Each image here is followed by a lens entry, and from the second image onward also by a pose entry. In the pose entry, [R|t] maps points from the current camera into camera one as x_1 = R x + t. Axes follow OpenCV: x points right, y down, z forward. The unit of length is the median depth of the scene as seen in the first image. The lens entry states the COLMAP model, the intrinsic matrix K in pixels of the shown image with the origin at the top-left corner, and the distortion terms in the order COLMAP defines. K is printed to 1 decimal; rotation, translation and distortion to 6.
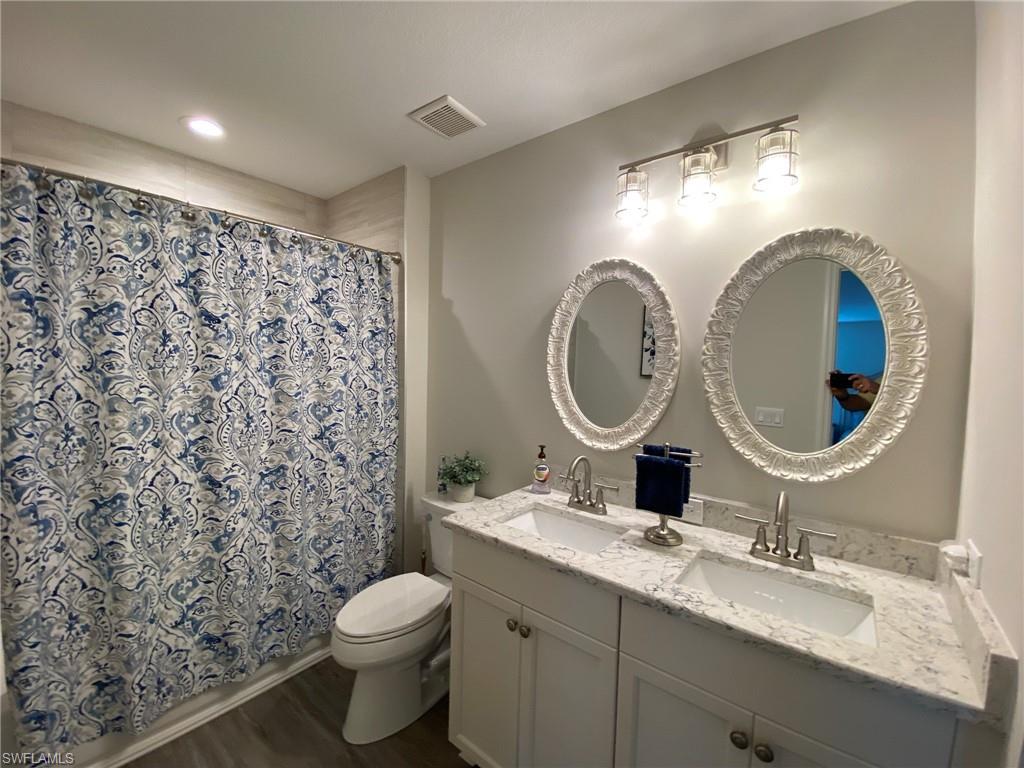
lens RADIAL K [[421.1, 0, 512.0], [0, 421.1, 384.0], [0, 0, 1]] dist [0.019674, -0.018291]
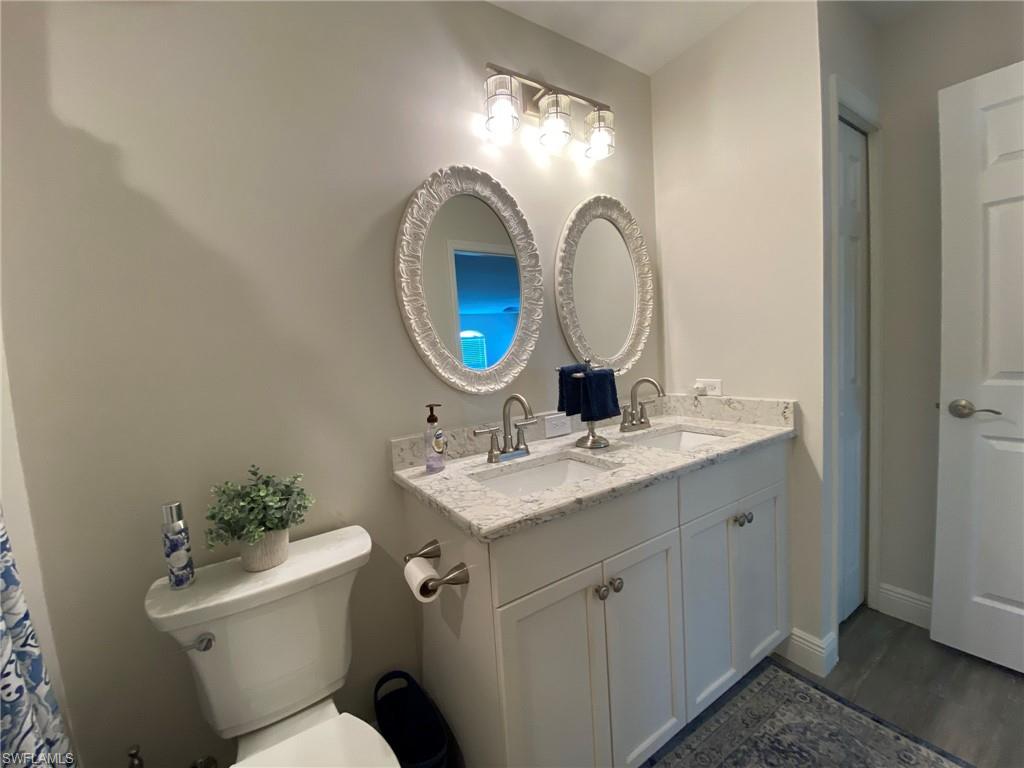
lens RADIAL K [[421.1, 0, 512.0], [0, 421.1, 384.0], [0, 0, 1]] dist [0.019674, -0.018291]
pose [[0.290238, -0.120128, 0.949385, -0.650804], [0.110953, 0.989623, 0.091300, 0.072329], [-0.950500, 0.078839, 0.300555, 0.753266]]
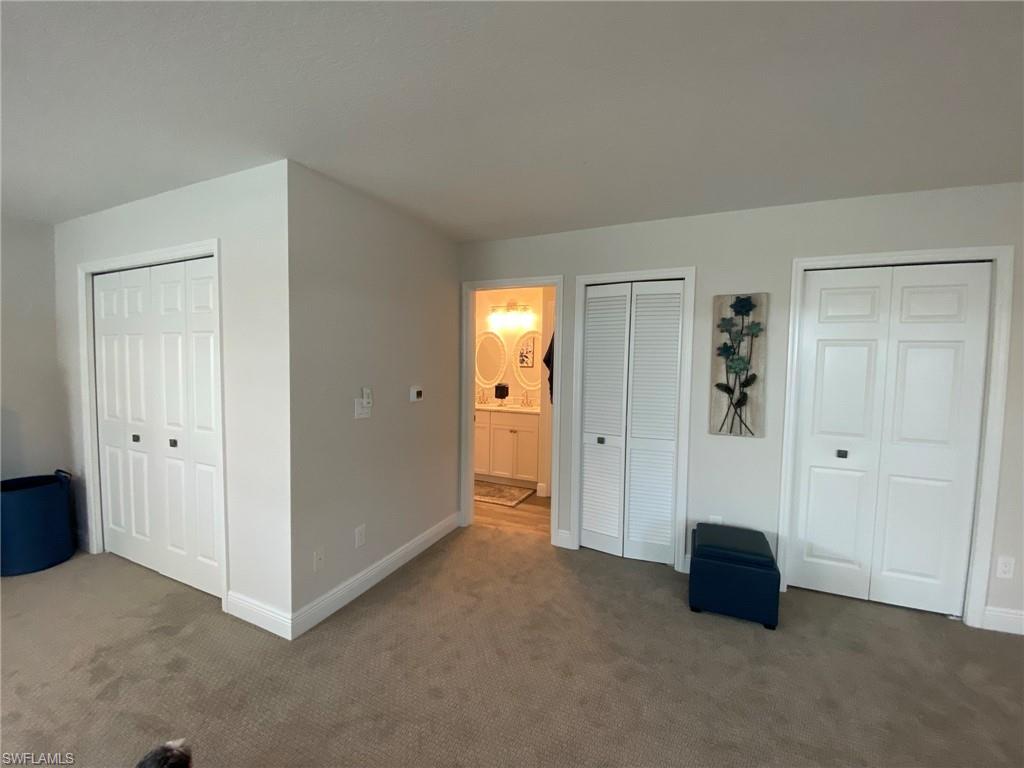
lens RADIAL K [[421.1, 0, 512.0], [0, 421.1, 384.0], [0, 0, 1]] dist [0.019674, -0.018291]
pose [[0.966064, -0.022801, 0.257296, -0.502545], [0.017933, 0.999613, 0.021252, 0.065806], [-0.257681, -0.015917, 0.966099, -2.511069]]
